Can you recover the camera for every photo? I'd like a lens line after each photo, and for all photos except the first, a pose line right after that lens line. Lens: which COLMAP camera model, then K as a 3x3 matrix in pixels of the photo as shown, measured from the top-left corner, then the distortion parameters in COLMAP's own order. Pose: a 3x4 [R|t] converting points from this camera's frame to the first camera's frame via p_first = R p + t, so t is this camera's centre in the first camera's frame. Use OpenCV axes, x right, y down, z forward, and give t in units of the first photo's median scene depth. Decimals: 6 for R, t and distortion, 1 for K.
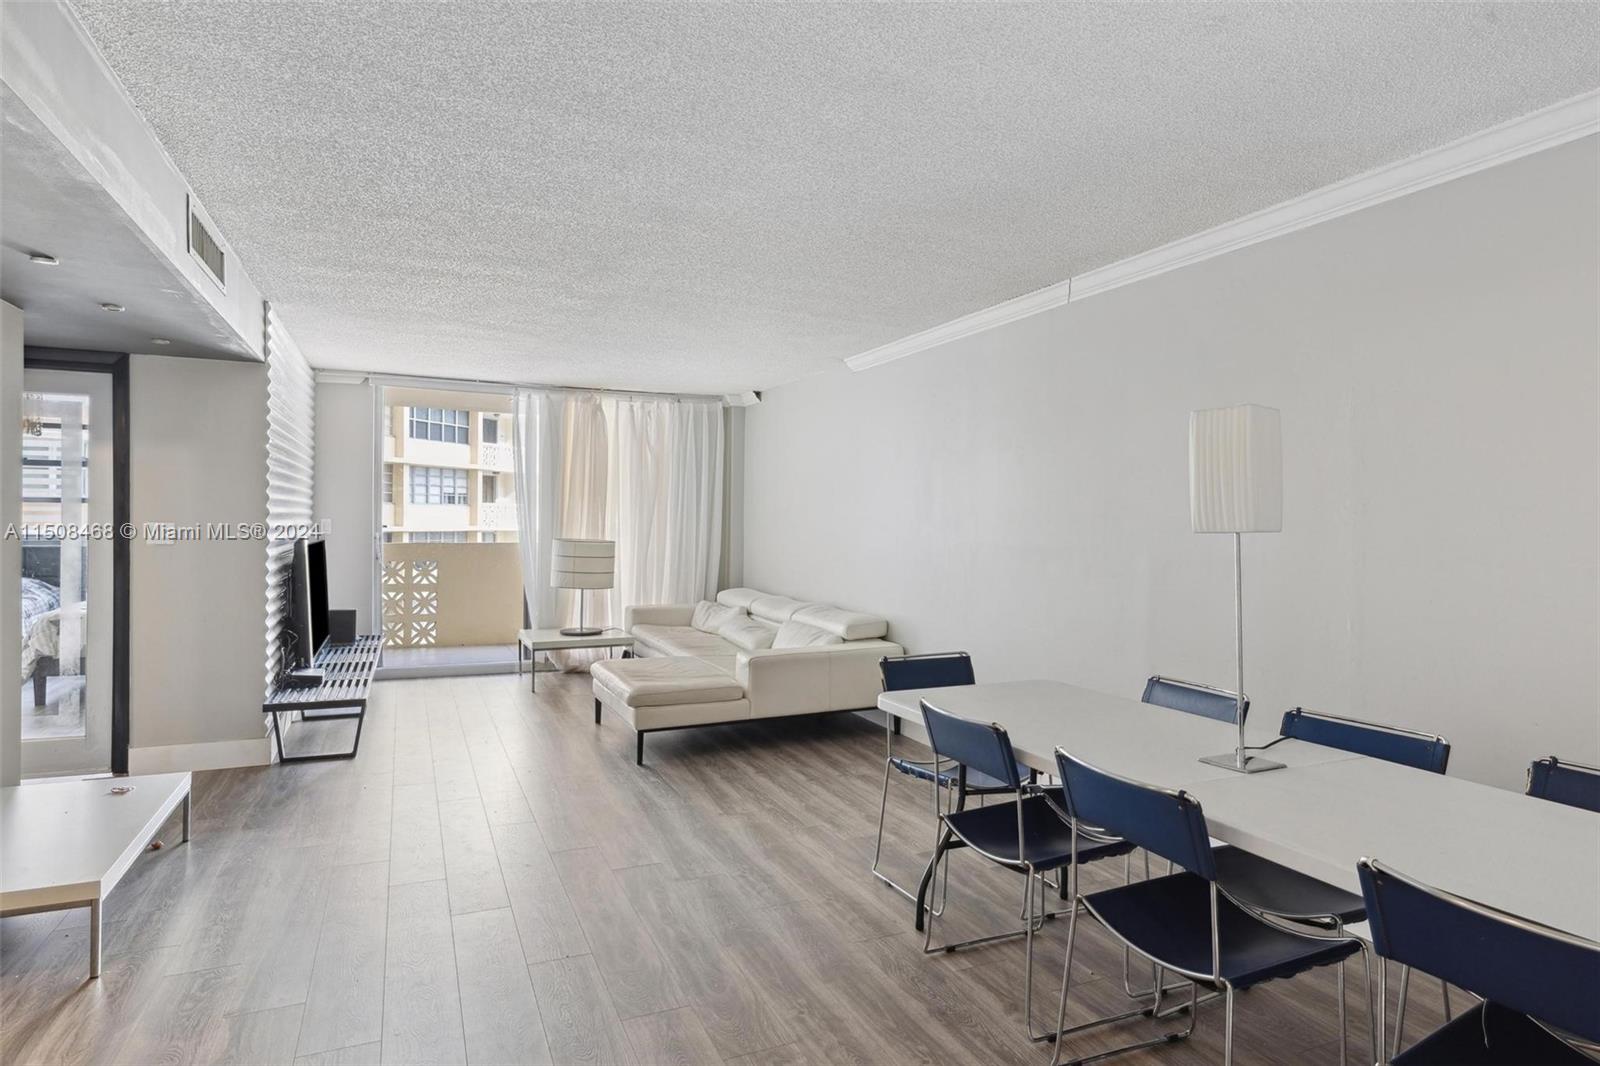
lens RADIAL K [[874.6, 0, 801.8], [0, 874.6, 522.6], [0, 0, 1]] dist [-0.001038, 0.000035]
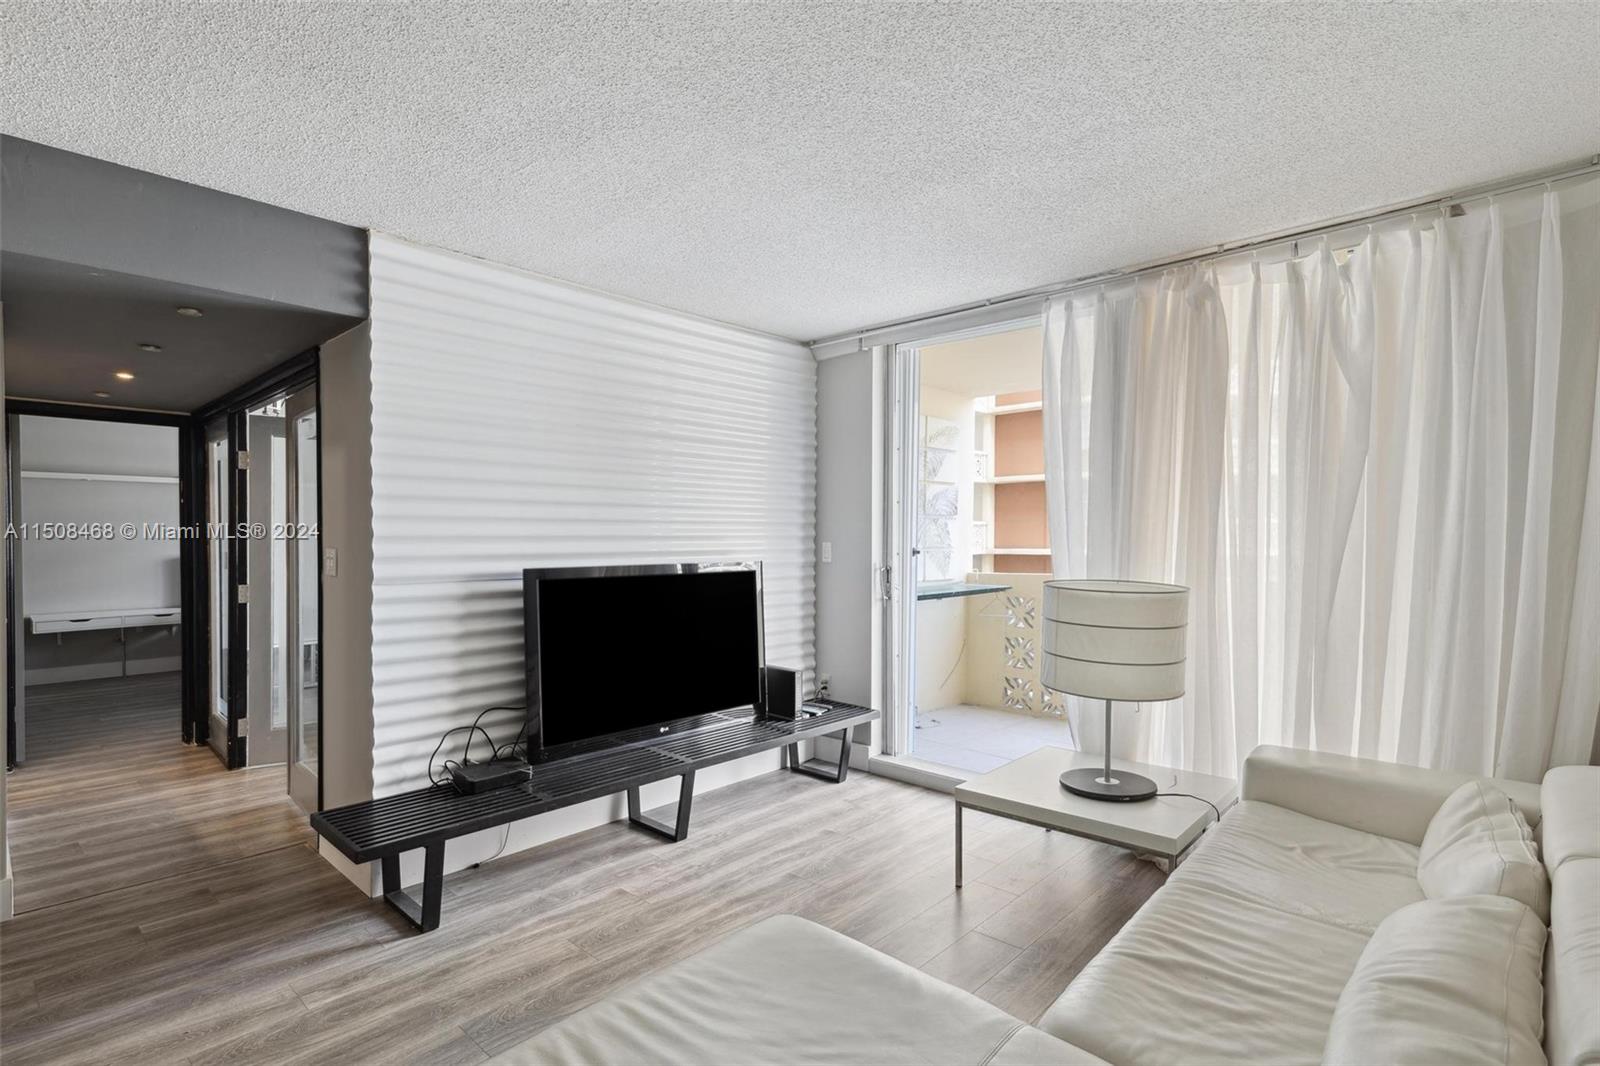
lens RADIAL K [[787.9, 0, 808.7], [0, 787.9, 551.1], [0, 0, 1]] dist [0.002931, -0.000069]
pose [[0.397724, 0.007472, -0.917475, 0.060214], [0.003779, 0.999945, 0.009782, -0.002693], [0.917497, -0.007357, 0.397674, 0.653659]]
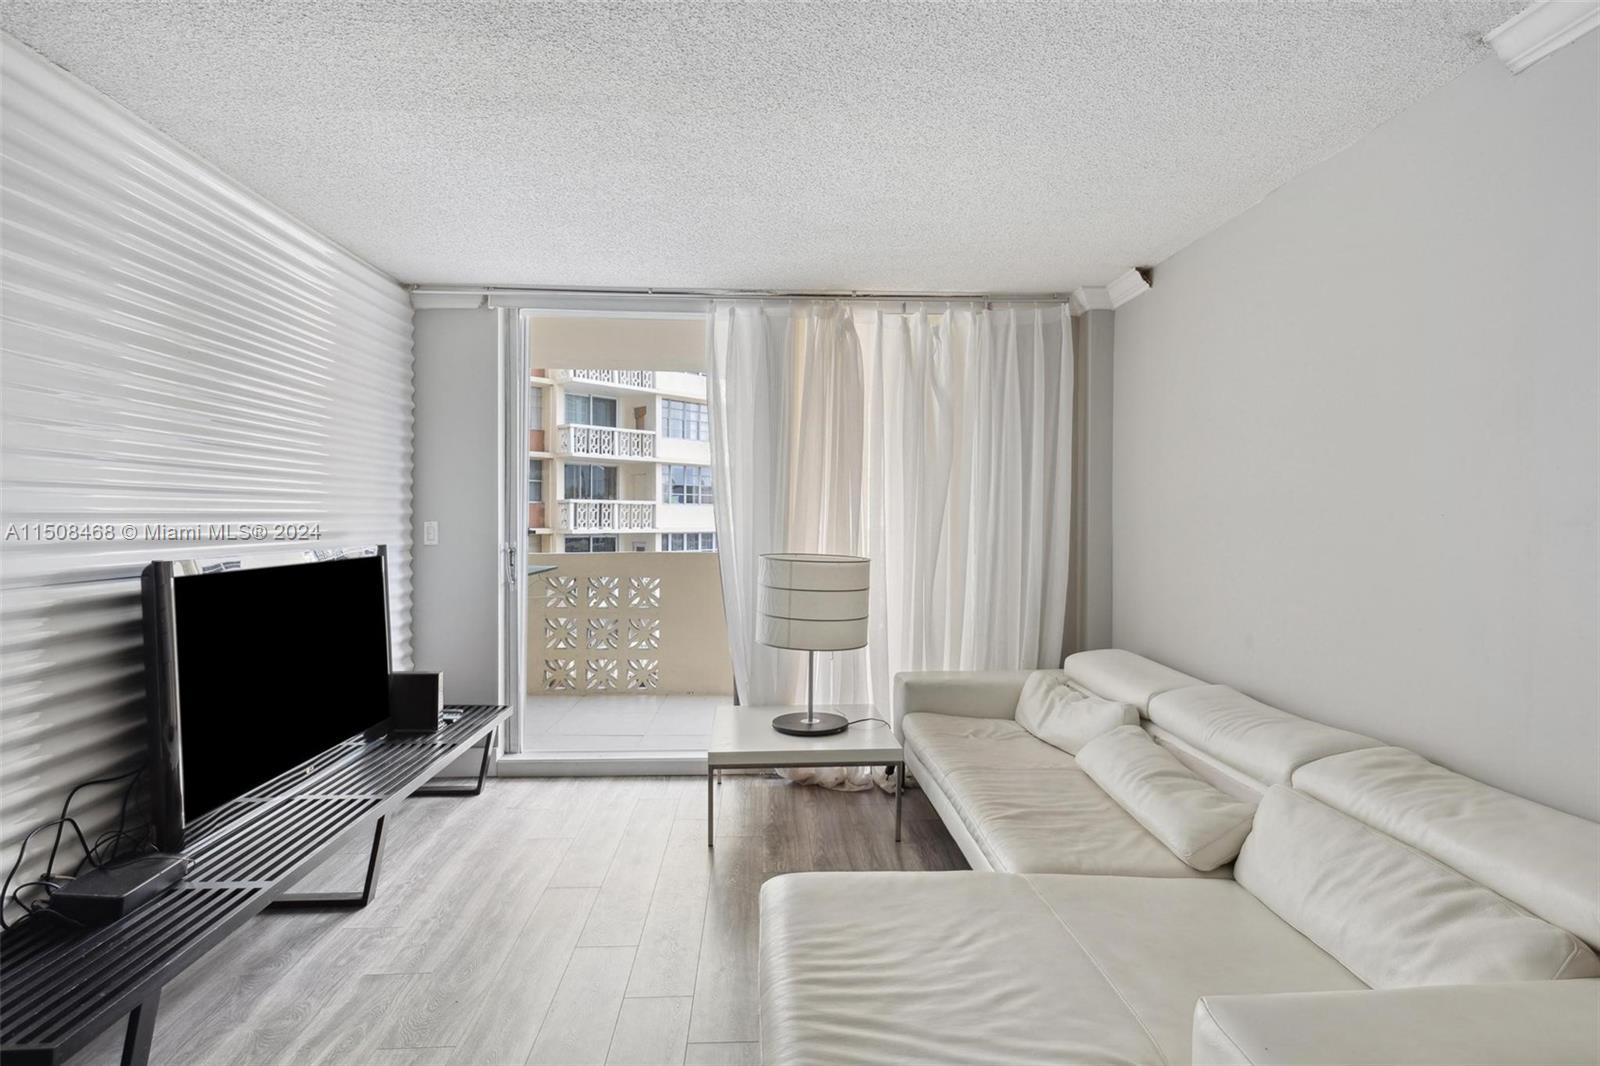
lens RADIAL K [[809.9, 0, 802.7], [0, 809.9, 521.5], [0, 0, 1]] dist [0.004532, -0.000936]
pose [[0.933172, -0.004159, -0.359407, -0.069570], [0.004602, 0.999989, 0.000377, -0.002670], [0.359402, -0.002006, 0.933181, 0.495198]]
